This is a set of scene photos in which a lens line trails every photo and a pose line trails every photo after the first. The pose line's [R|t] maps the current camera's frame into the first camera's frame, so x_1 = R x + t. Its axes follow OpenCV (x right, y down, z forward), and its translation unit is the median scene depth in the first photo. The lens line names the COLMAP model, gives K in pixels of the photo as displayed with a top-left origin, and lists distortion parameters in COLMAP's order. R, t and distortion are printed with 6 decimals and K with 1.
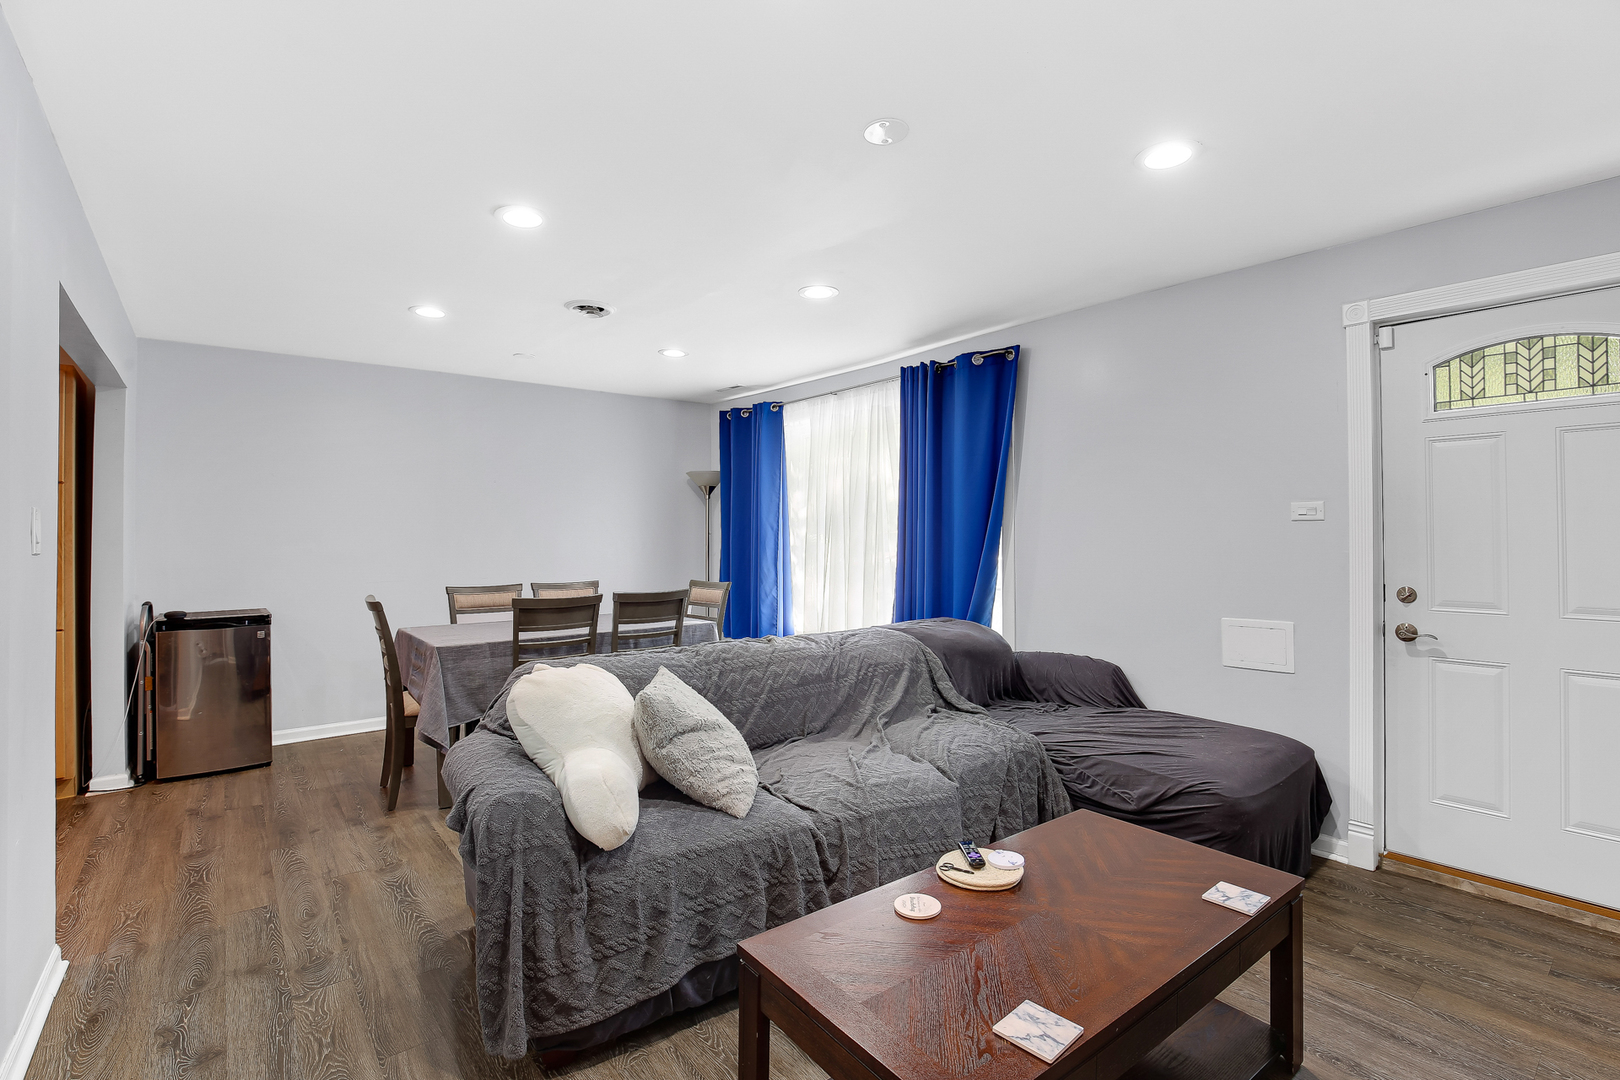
lens RADIAL K [[747.9, 0, 807.9], [0, 747.9, 518.1], [0, 0, 1]] dist [-0.040076, 0.008274]
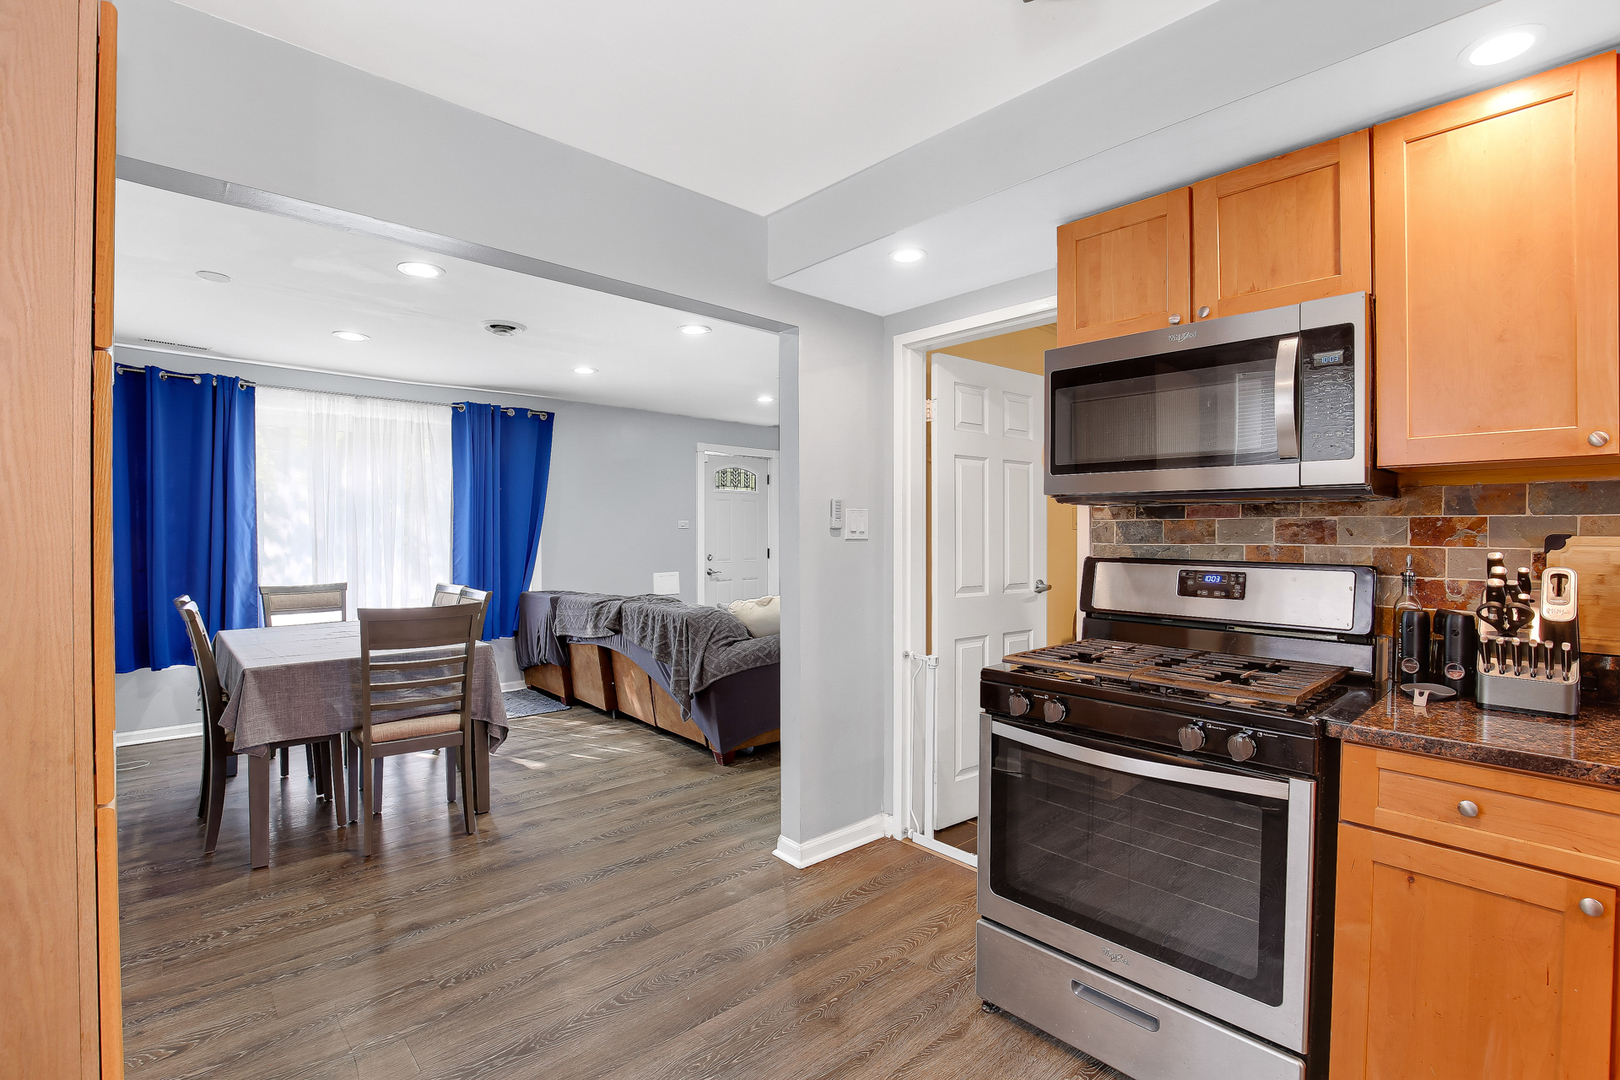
lens RADIAL K [[741.9, 0, 810.0], [0, 741.9, 540.0], [0, 0, 1]] dist [-0.040554, 0.008444]
pose [[-0.062692, -0.005806, 0.998016, -1.101615], [-0.022815, 0.999730, 0.004382, 0.012933], [-0.997772, -0.022495, -0.062807, 0.471102]]
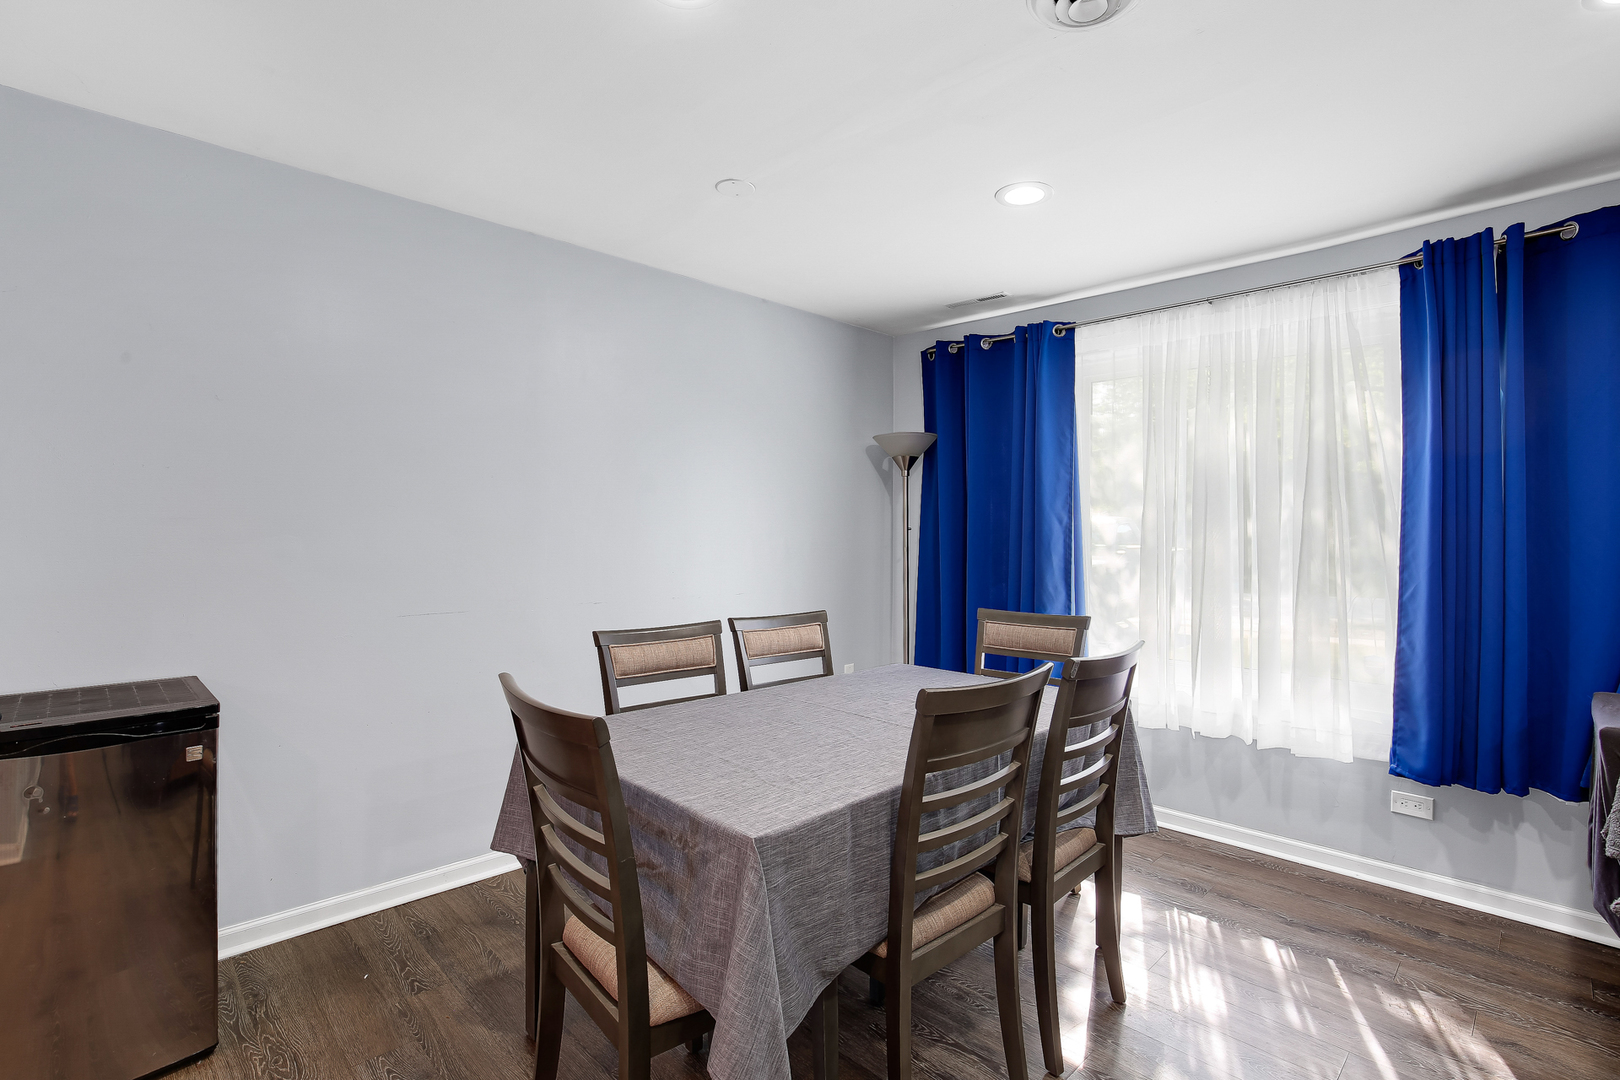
lens RADIAL K [[685.8, 0, 774.6], [0, 685.8, 535.1], [0, 0, 1]] dist [-0.026202, 0.000103]
pose [[0.994192, 0.007343, 0.107373, -0.413703], [-0.010872, 0.999418, 0.032318, 0.011497], [-0.107073, -0.033298, 0.993693, 0.527710]]
